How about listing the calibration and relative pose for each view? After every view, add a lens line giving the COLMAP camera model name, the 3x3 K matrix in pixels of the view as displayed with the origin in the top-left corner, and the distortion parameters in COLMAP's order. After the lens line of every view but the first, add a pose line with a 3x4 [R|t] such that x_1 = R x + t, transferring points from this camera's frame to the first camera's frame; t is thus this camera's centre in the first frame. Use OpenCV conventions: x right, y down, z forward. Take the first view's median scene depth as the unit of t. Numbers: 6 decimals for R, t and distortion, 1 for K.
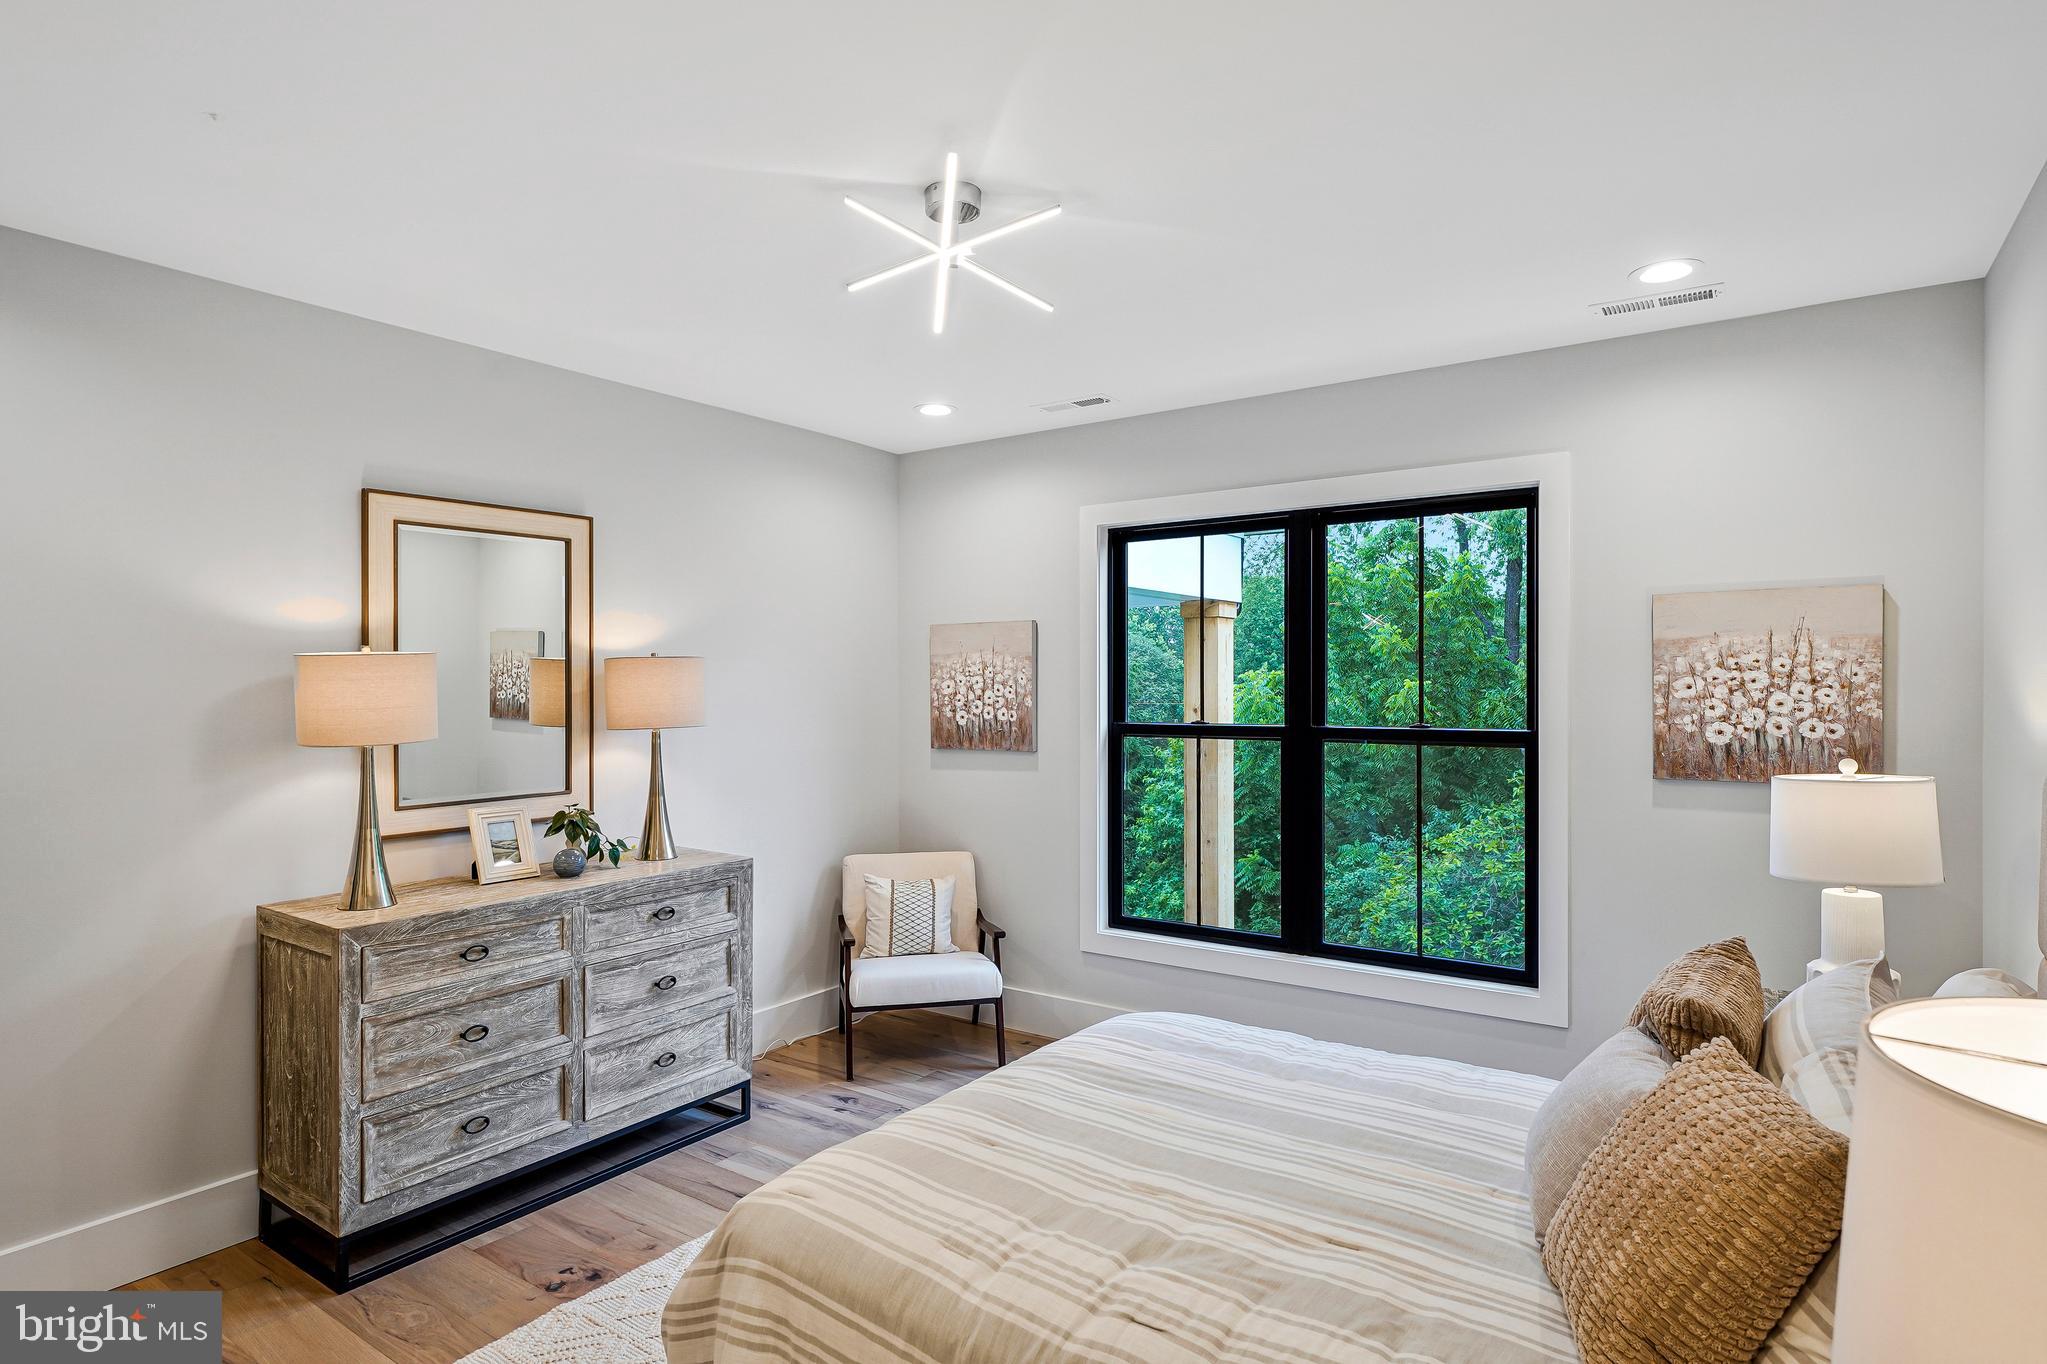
lens RADIAL K [[1087.3, 0, 1021.7], [0, 1087.3, 684.0], [0, 0, 1]] dist [-0.004362, -0.000553]
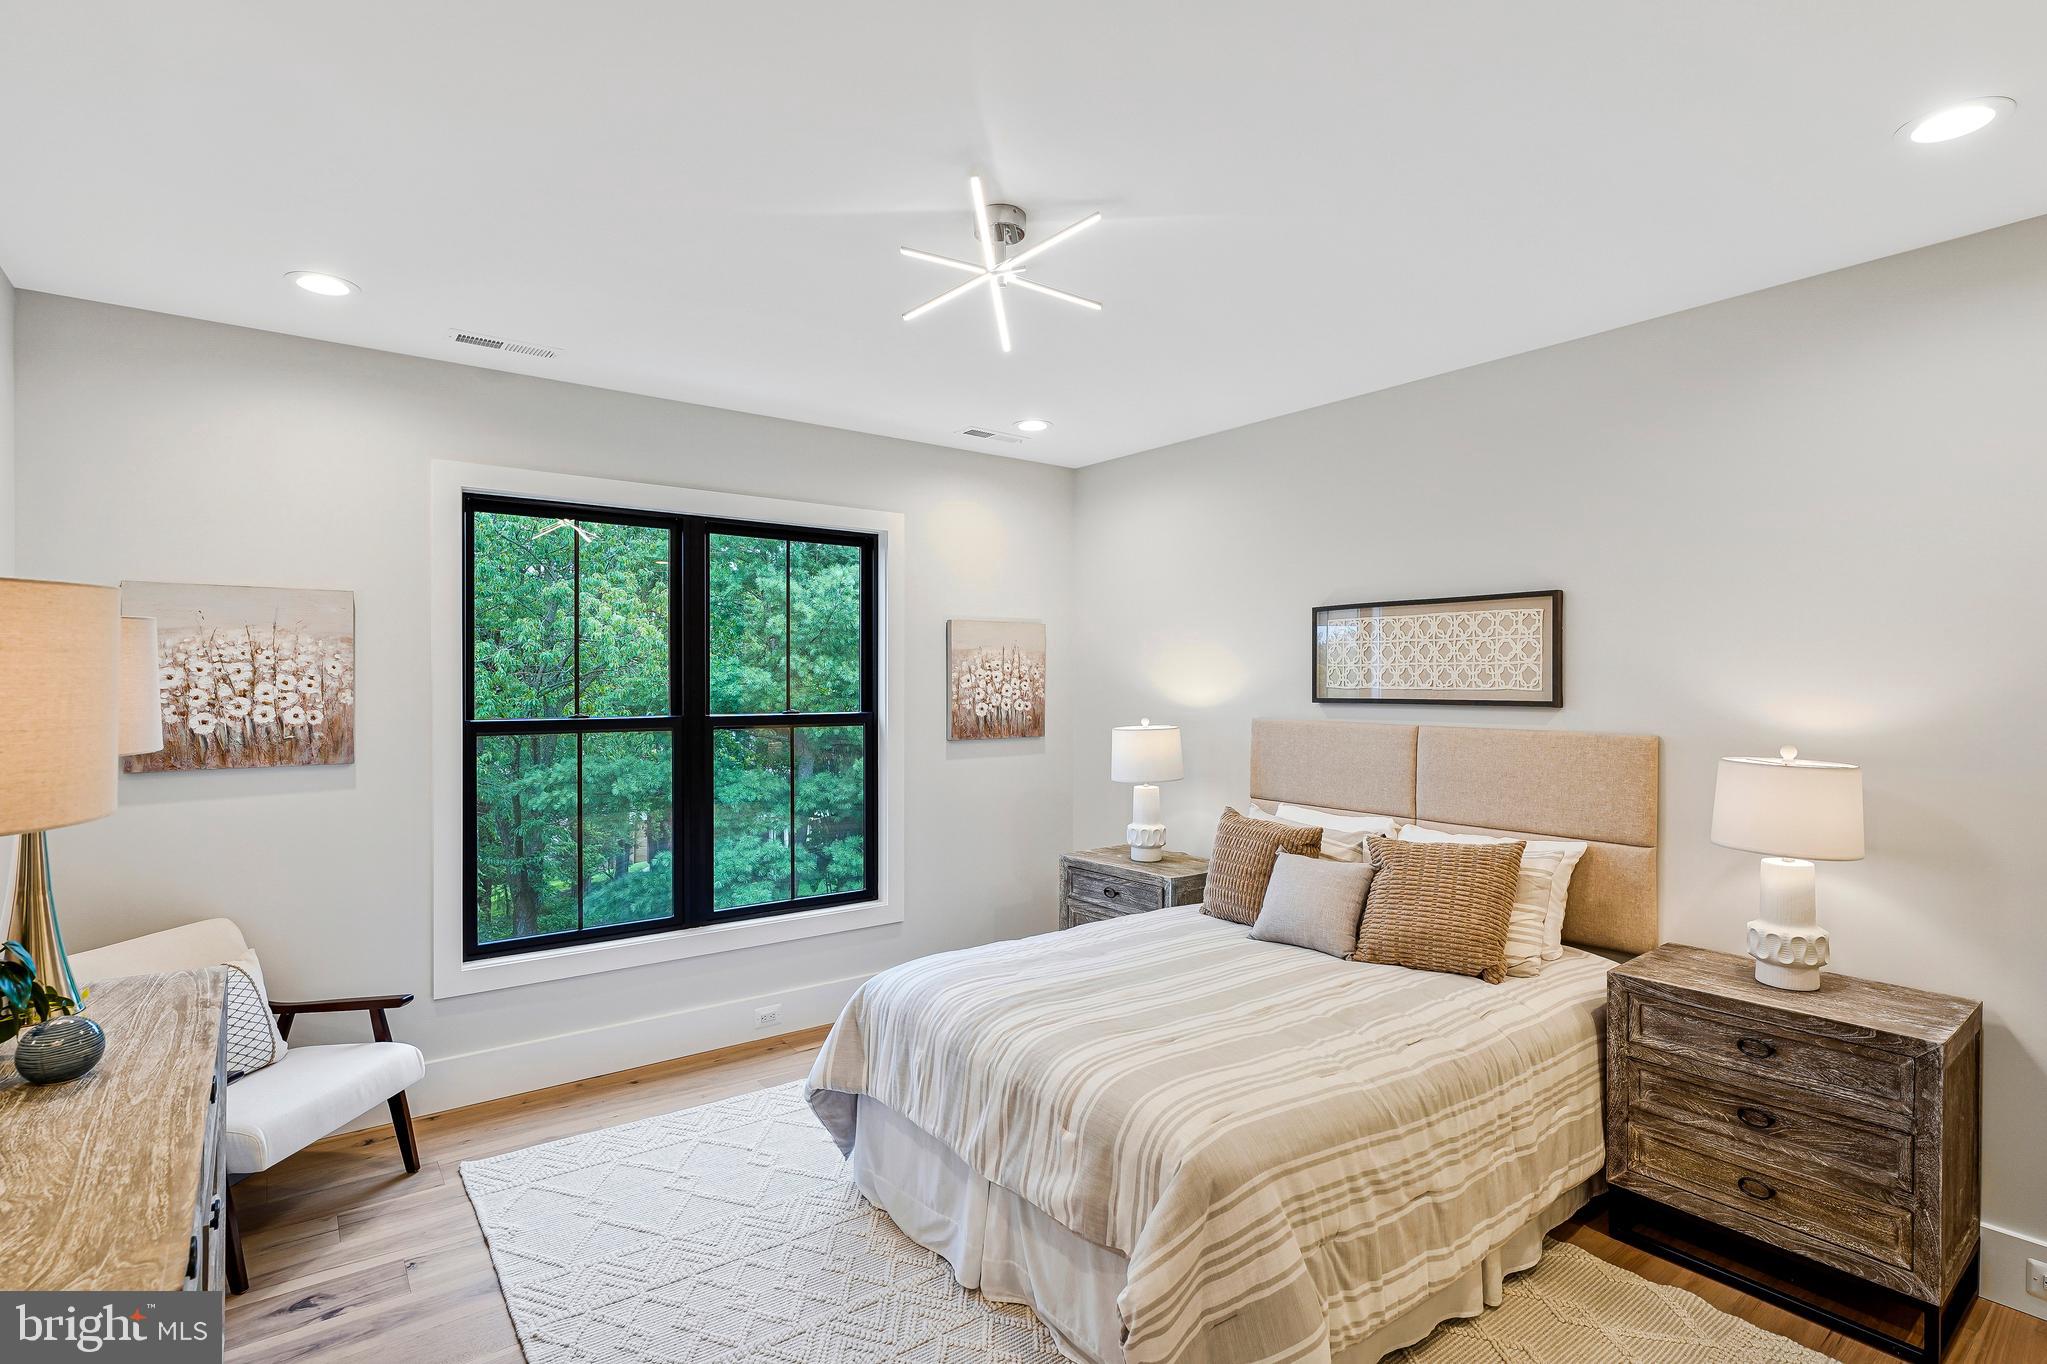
lens RADIAL K [[971.8, 0, 1011.5], [0, 971.8, 684.7], [0, 0, 1]] dist [-0.000394, -0.000371]
pose [[0.318929, -0.002508, 0.947775, -0.644570], [-0.005855, 0.999972, 0.004616, 0.001587], [-0.947760, -0.007022, 0.318906, 0.452857]]
